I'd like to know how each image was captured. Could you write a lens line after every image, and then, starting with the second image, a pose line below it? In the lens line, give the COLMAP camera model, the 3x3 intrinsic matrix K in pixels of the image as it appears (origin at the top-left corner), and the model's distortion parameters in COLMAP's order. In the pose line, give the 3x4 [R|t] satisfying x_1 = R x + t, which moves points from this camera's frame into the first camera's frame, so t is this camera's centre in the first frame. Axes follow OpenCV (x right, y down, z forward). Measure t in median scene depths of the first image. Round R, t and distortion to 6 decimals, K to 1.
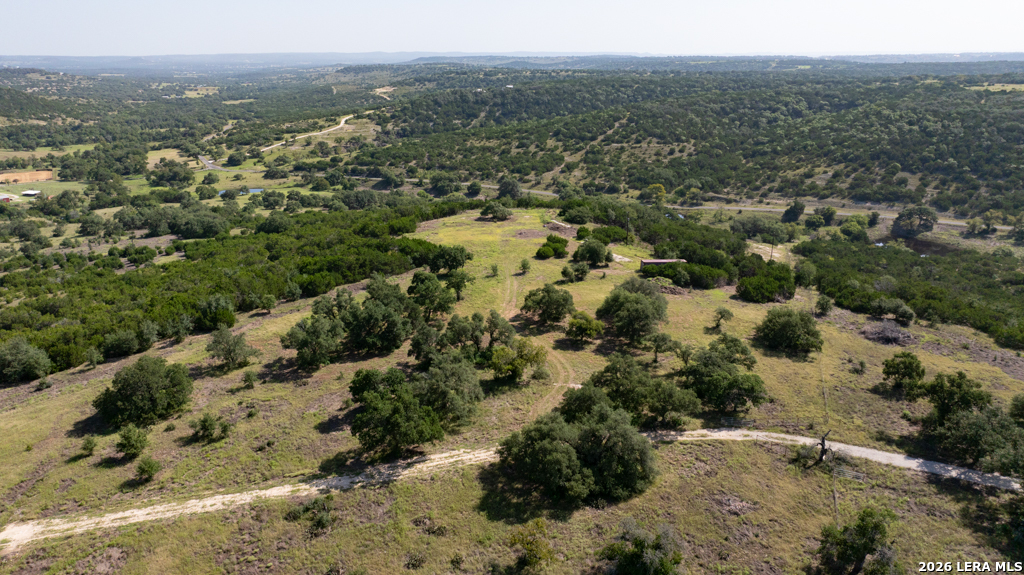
lens RADIAL K [[717.8, 0, 490.5], [0, 717.8, 286.6], [0, 0, 1]] dist [-0.028723, 0.020315]
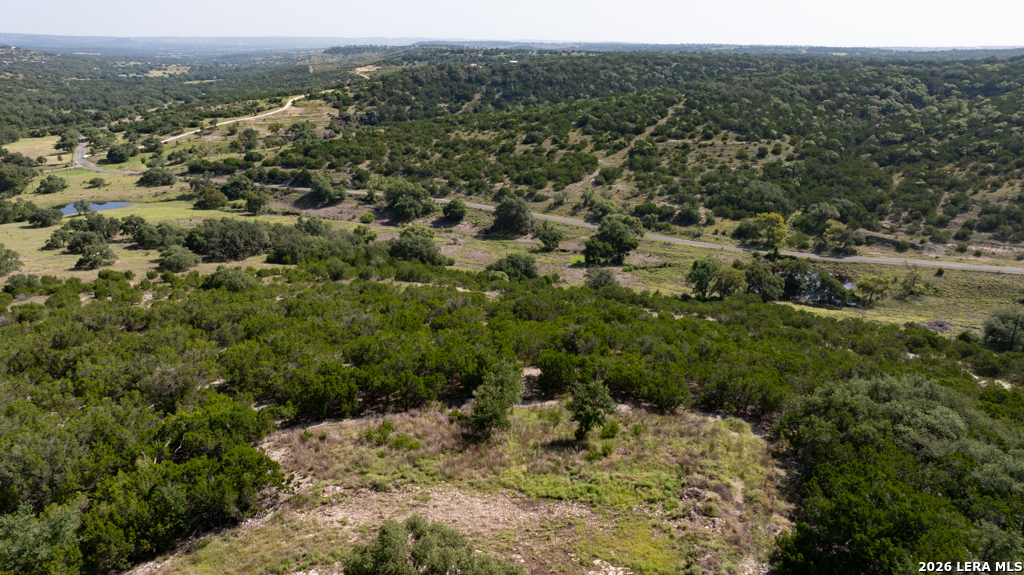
lens RADIAL K [[717.8, 0, 490.5], [0, 717.8, 286.6], [0, 0, 1]] dist [-0.028723, 0.020315]
pose [[0.999892, 0.014690, 0.000143, 0.007778], [-0.014691, 0.999801, 0.013501, -0.070267], [0.000055, -0.013501, 0.999909, 0.338855]]
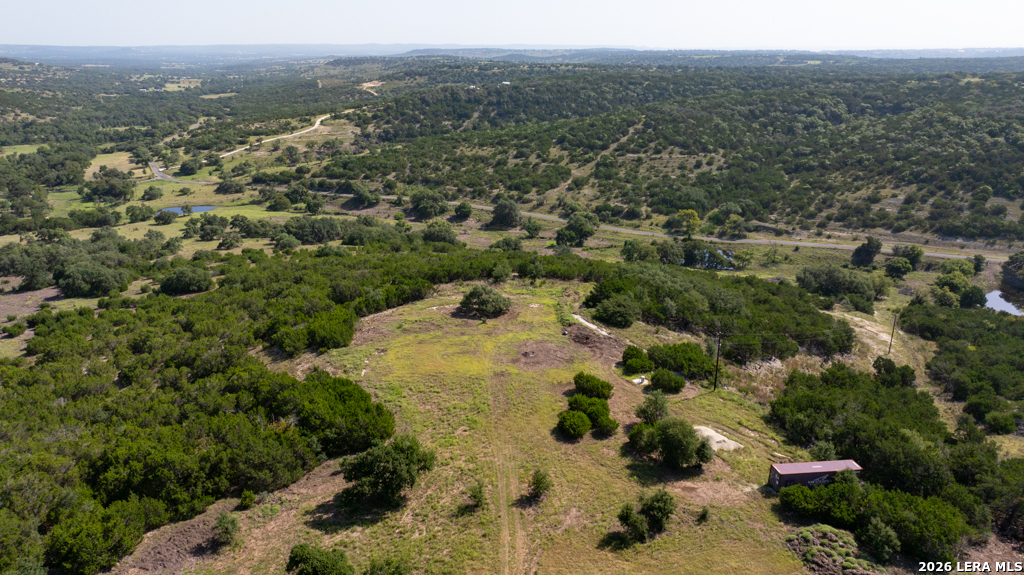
lens RADIAL K [[716.4, 0, 484.1], [0, 716.4, 286.3], [0, 0, 1]] dist [-0.031589, 0.028011]
pose [[0.999976, 0.006726, -0.001663, 0.002997], [-0.006709, 0.999930, 0.009774, -0.049961], [0.001729, -0.009763, 0.999951, 0.152434]]
